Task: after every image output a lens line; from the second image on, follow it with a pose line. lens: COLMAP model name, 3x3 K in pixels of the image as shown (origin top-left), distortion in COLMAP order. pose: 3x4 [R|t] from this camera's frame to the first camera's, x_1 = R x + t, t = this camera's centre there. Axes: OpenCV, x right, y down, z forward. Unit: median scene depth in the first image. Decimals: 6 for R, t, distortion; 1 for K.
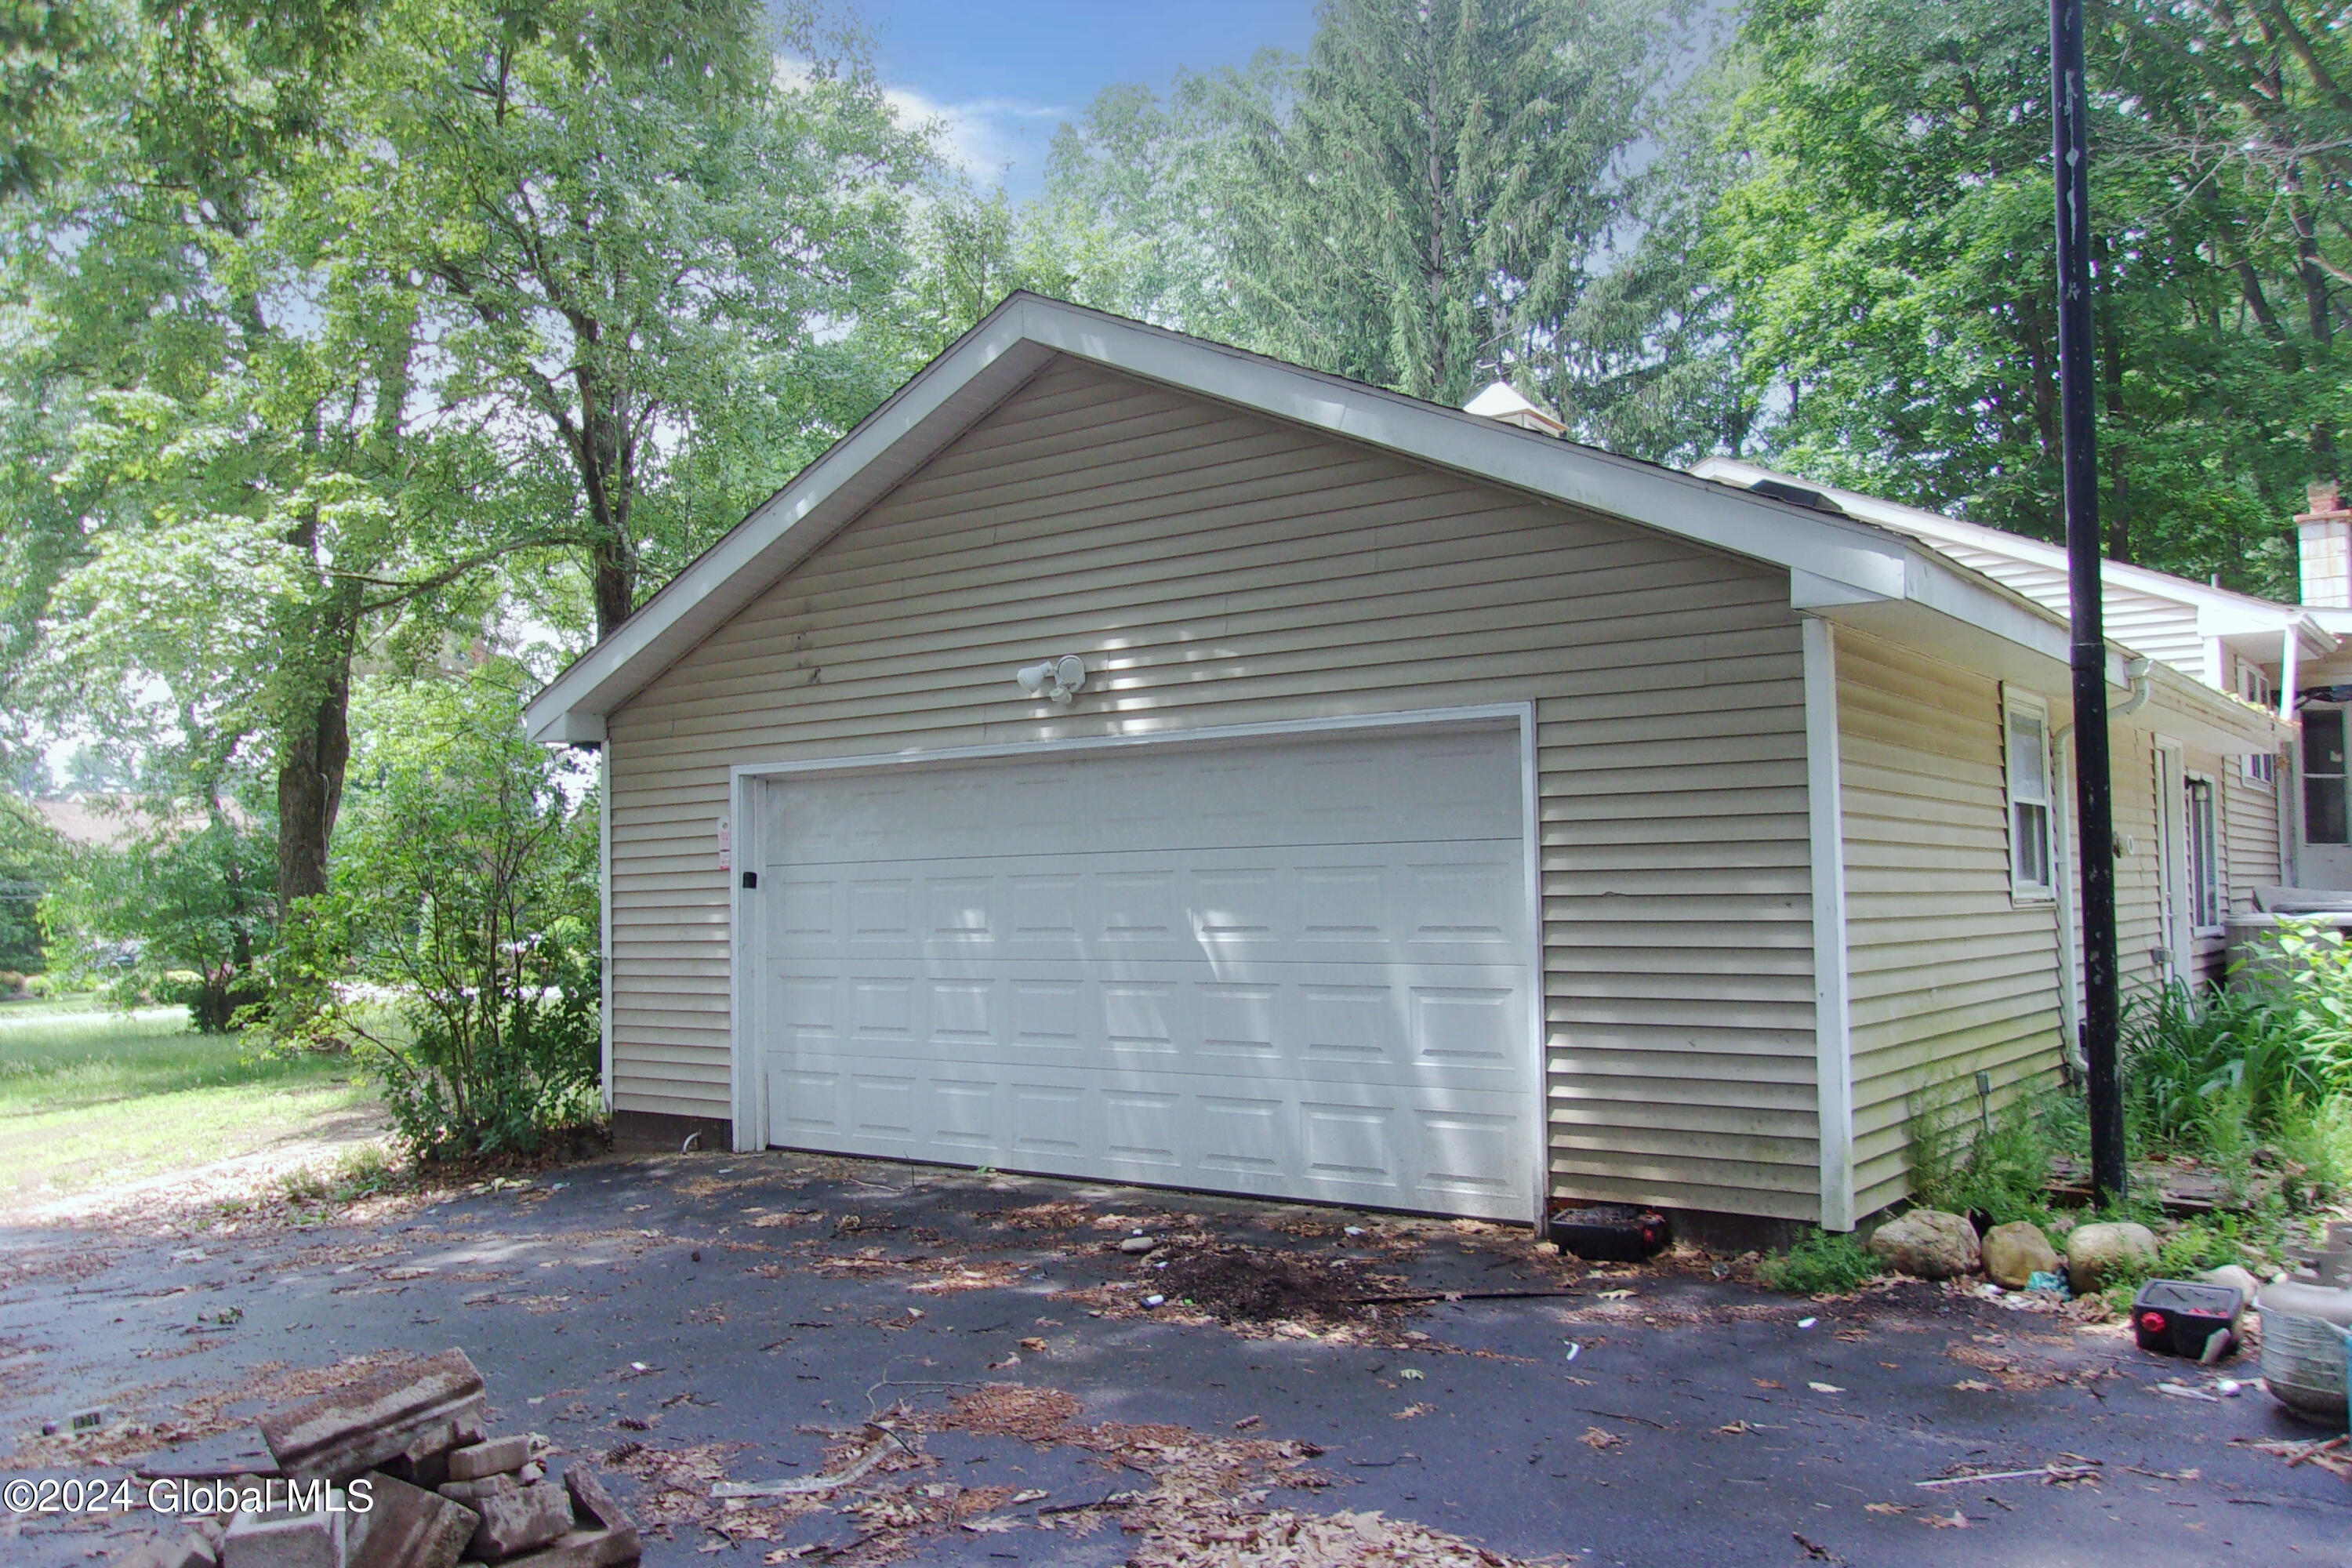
lens RADIAL K [[1791.2, 0, 1176.0], [0, 1791.2, 784.0], [0, 0, 1]] dist [0.002057, -0.000565]
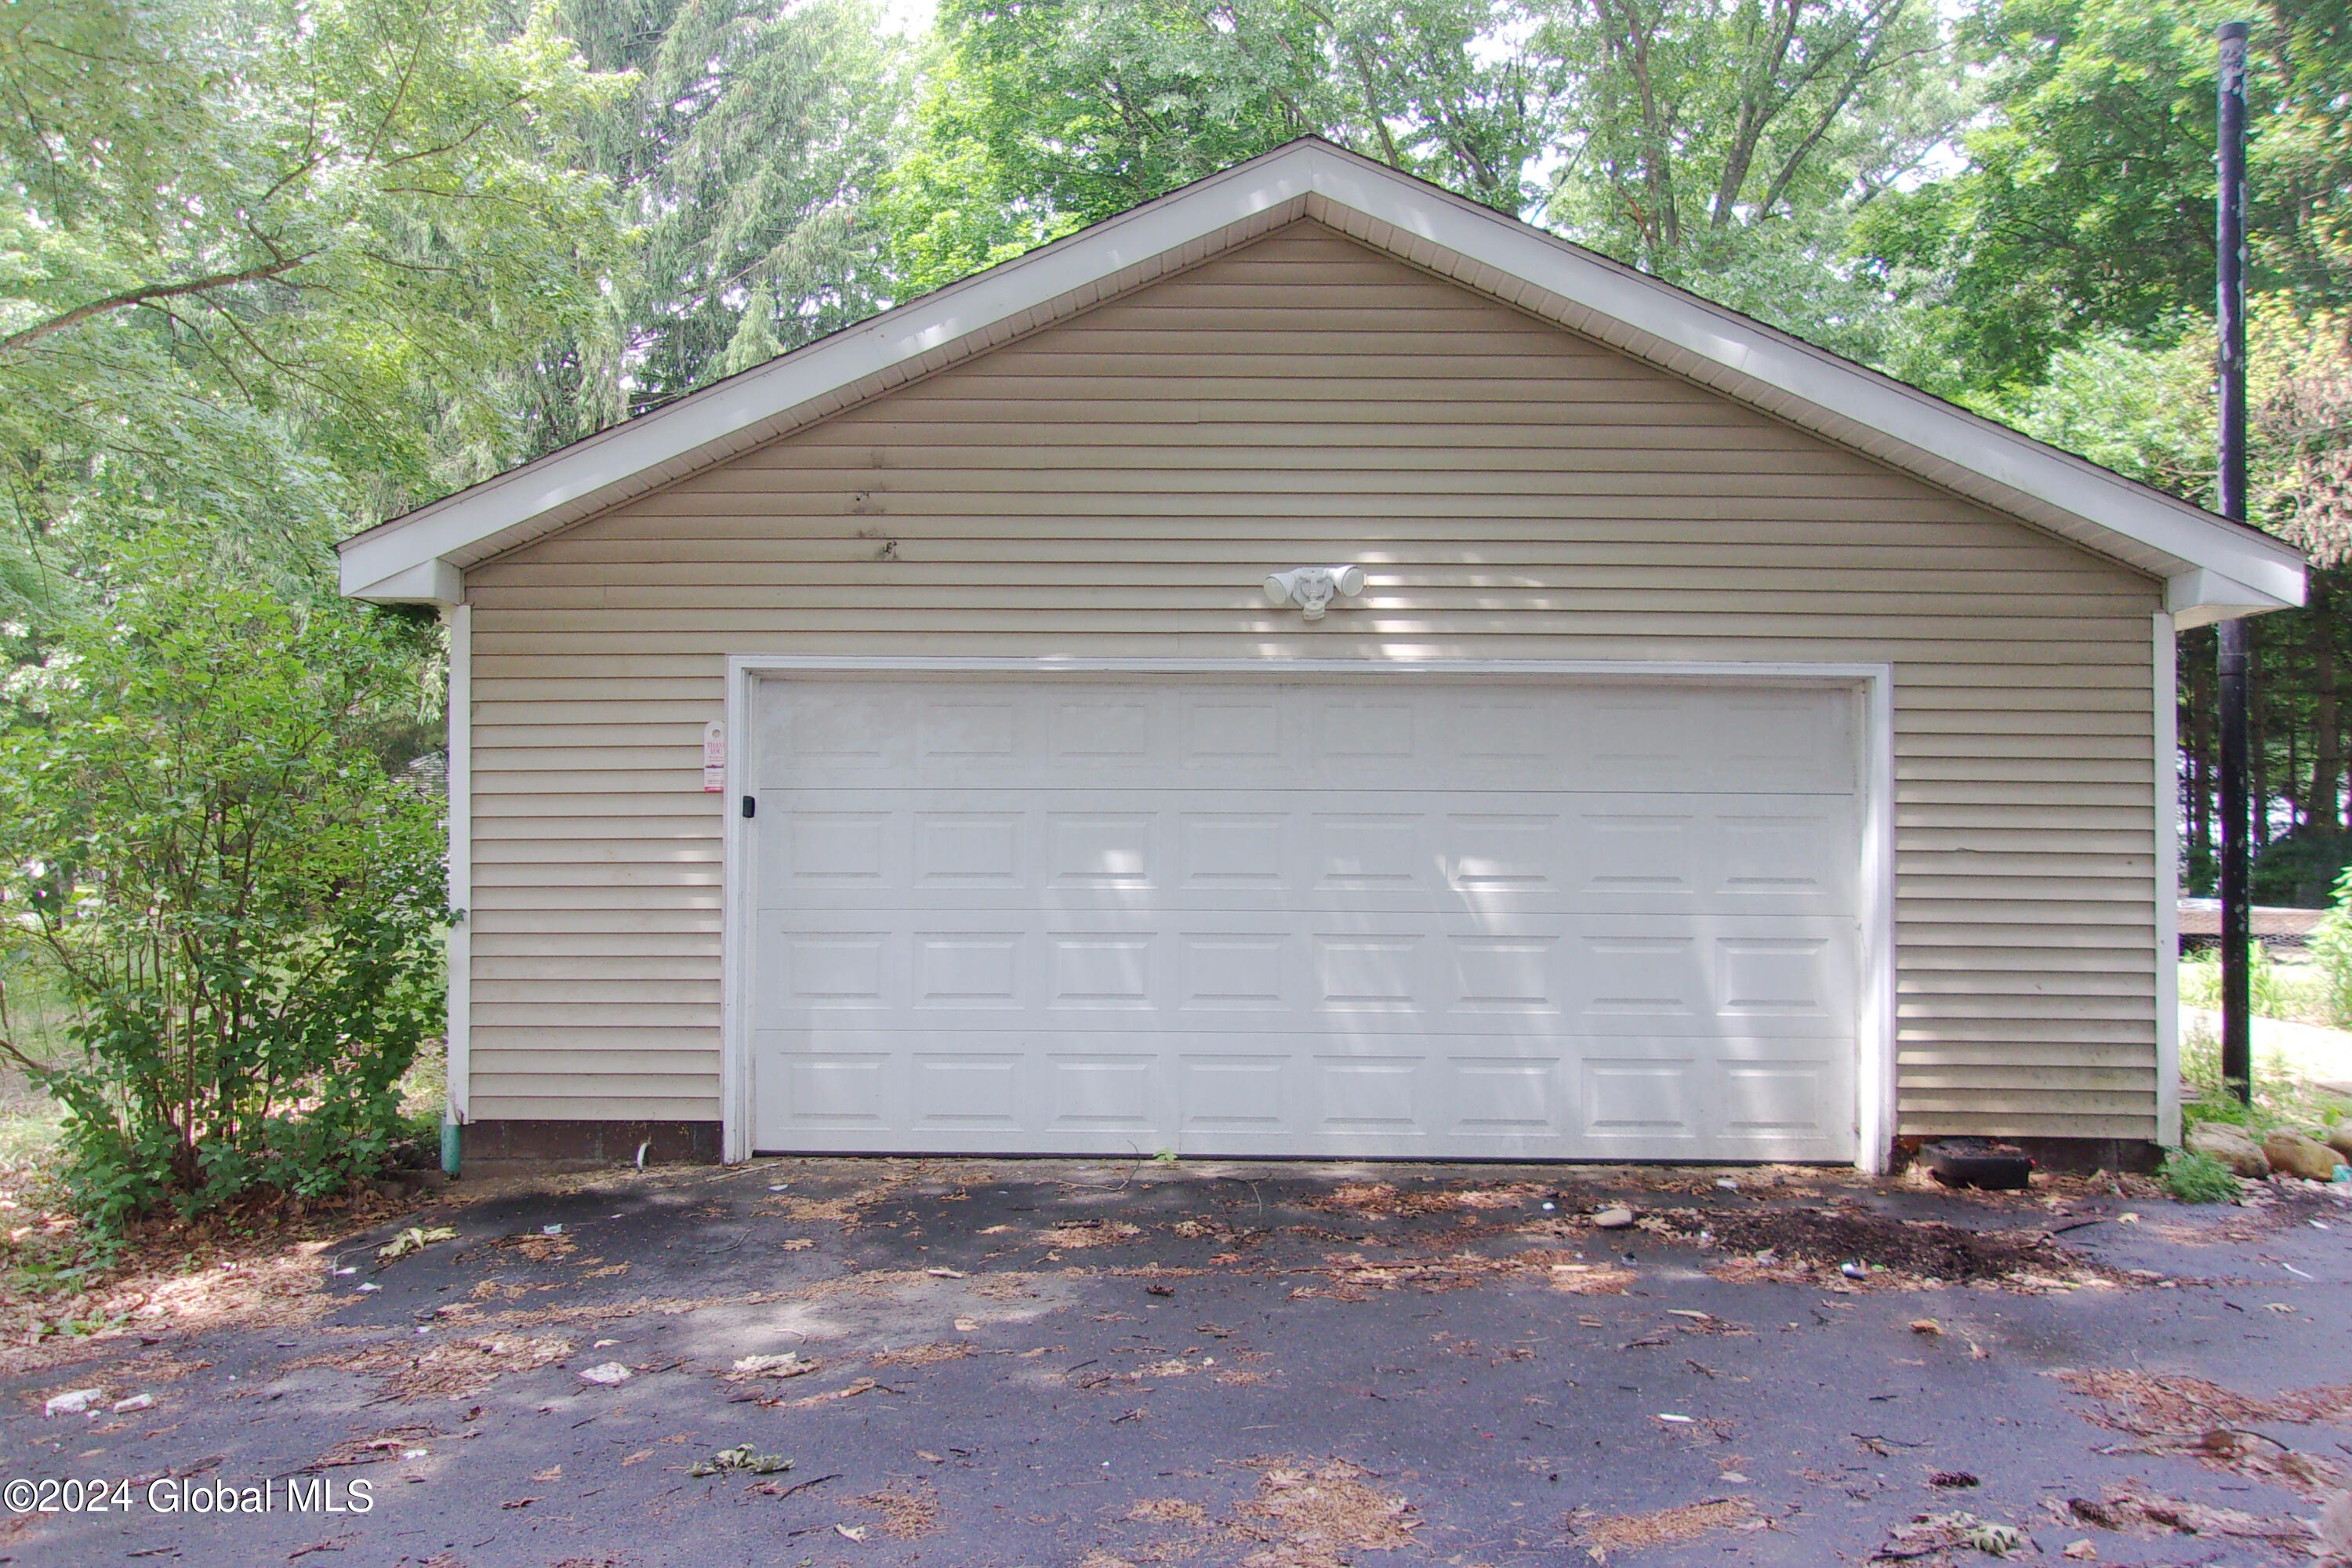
lens RADIAL K [[1791.2, 0, 1176.0], [0, 1791.2, 784.0], [0, 0, 1]] dist [0.002057, -0.000565]
pose [[0.819791, 0.042521, 0.571082, -0.632924], [-0.055956, 0.998415, 0.005986, 0.035345], [-0.569923, -0.036863, 0.820871, 0.325935]]
